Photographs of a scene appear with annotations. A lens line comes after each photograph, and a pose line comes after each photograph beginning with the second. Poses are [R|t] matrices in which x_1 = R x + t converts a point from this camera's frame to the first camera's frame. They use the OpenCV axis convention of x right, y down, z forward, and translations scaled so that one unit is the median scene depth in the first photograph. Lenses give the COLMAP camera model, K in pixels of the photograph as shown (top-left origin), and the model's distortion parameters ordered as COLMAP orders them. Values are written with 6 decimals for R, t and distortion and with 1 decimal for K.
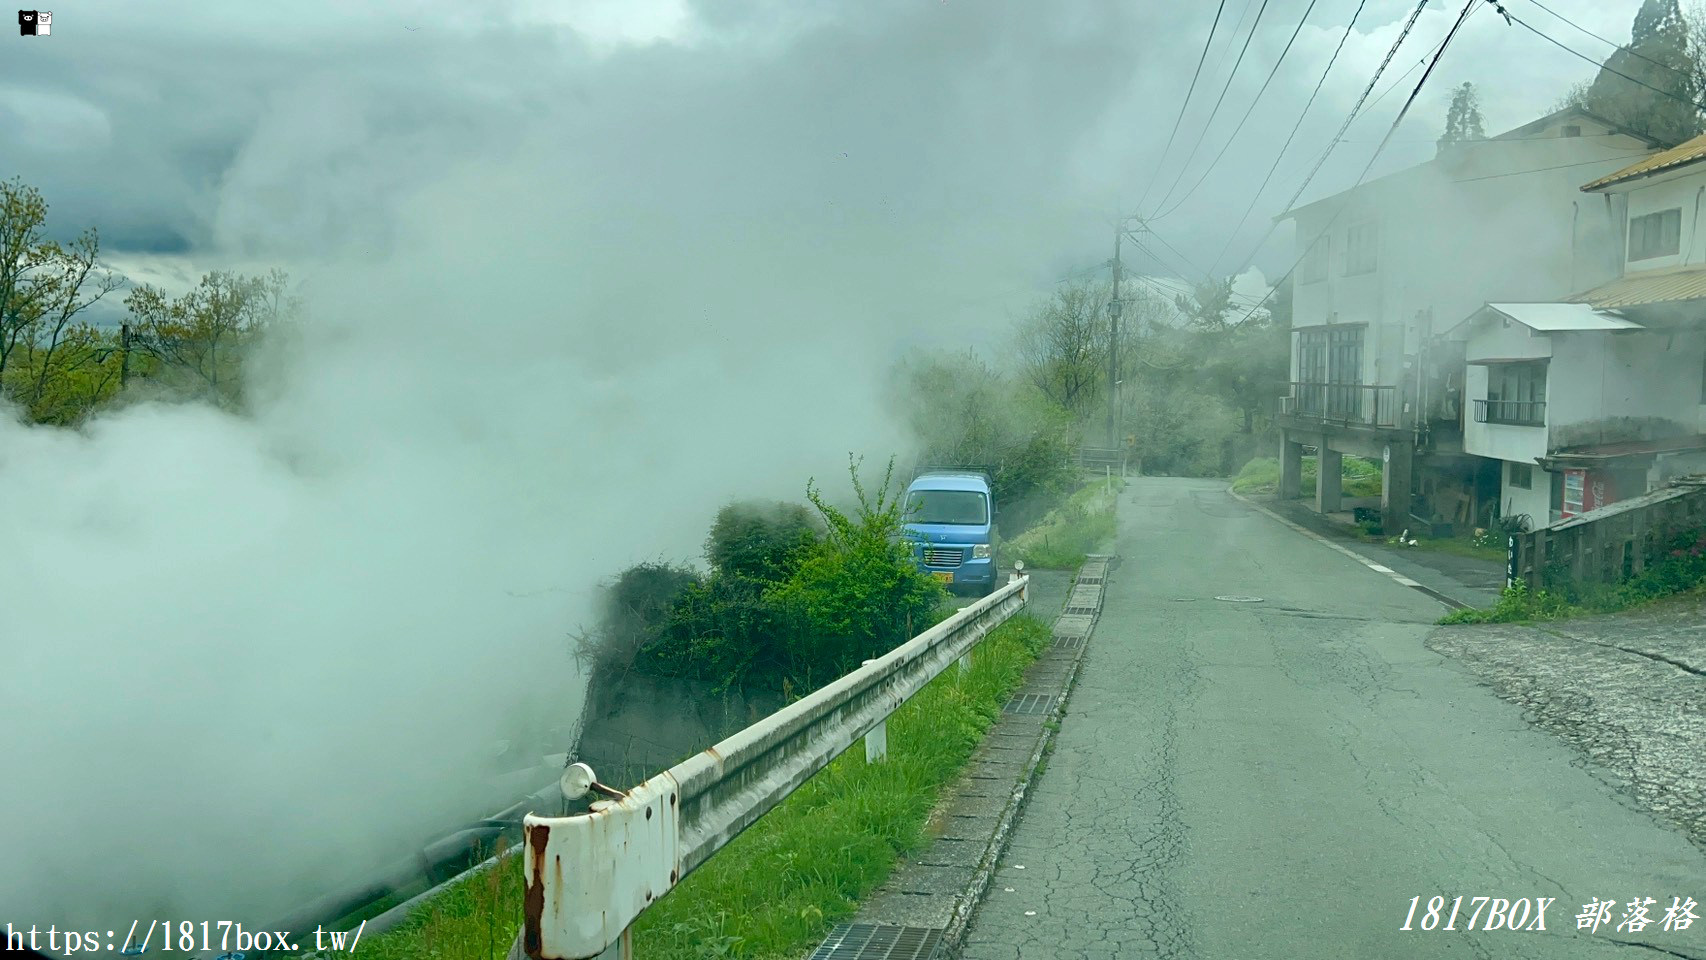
lens RADIAL K [[1440.3, 0, 853.0], [0, 1440.3, 480.0], [0, 0, 1]] dist [-0.005722, -0.000427]
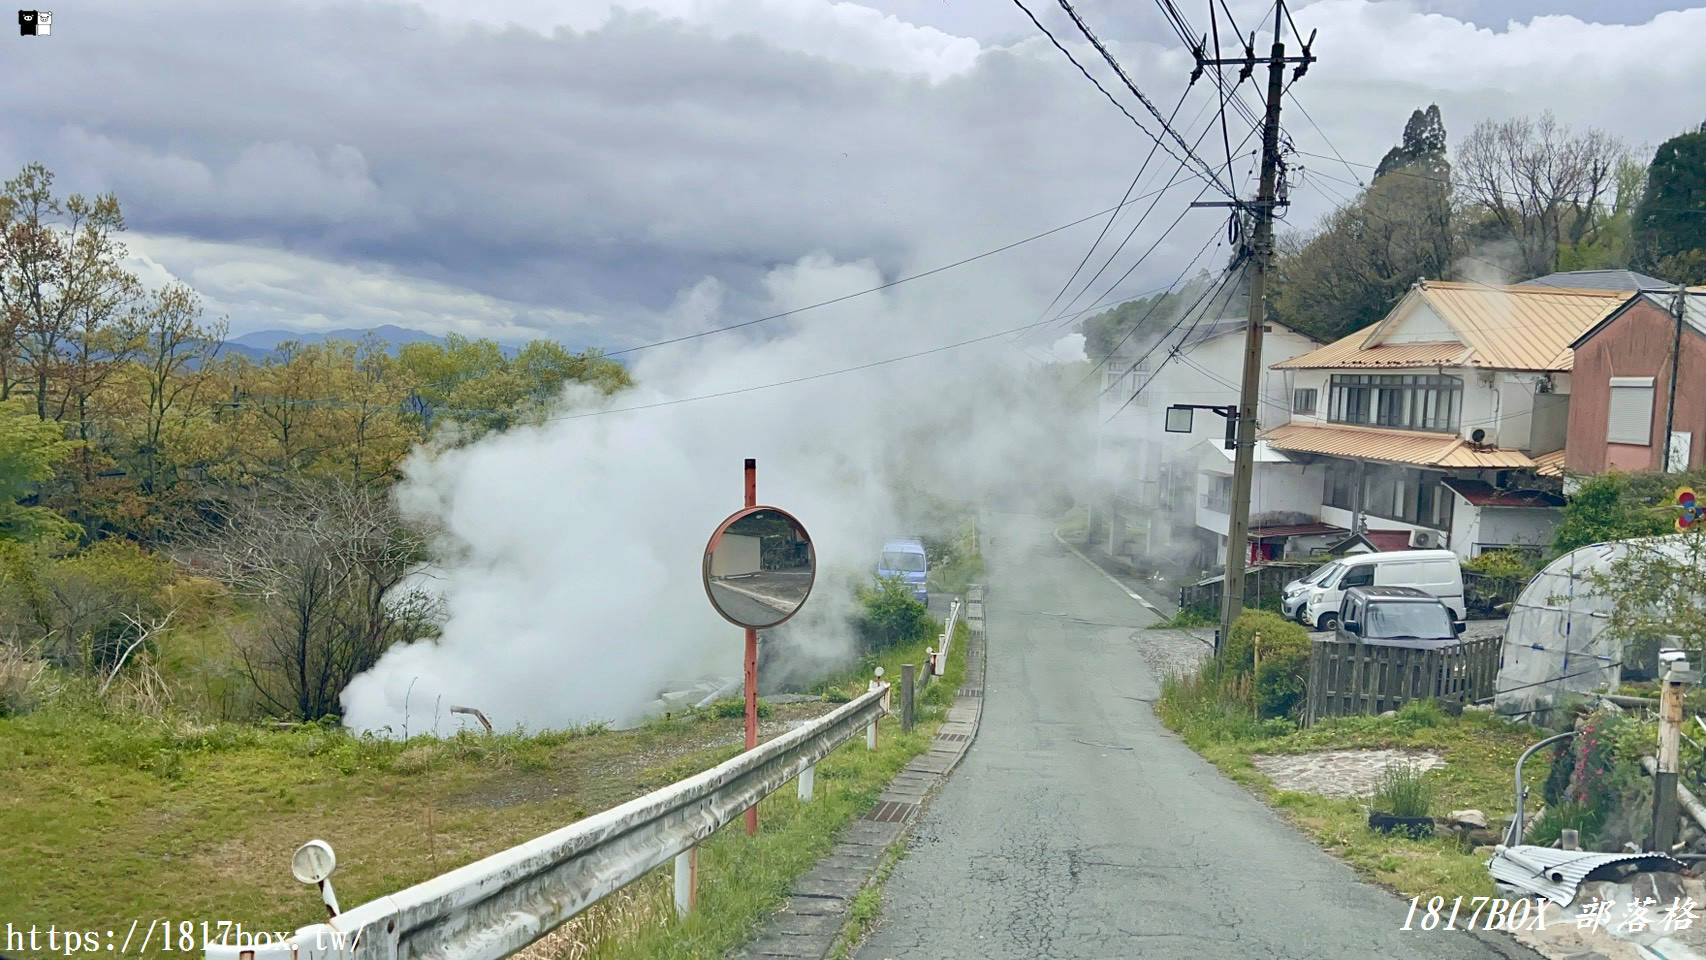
lens RADIAL K [[1373.9, 0, 853.0], [0, 1373.9, 480.0], [0, 0, 1]] dist [0.122233, -0.254412]
pose [[0.994101, 0.027288, 0.104968, -0.189146], [-0.026913, 0.999625, -0.004995, -0.075948], [-0.105065, 0.002140, 0.994463, -0.771365]]
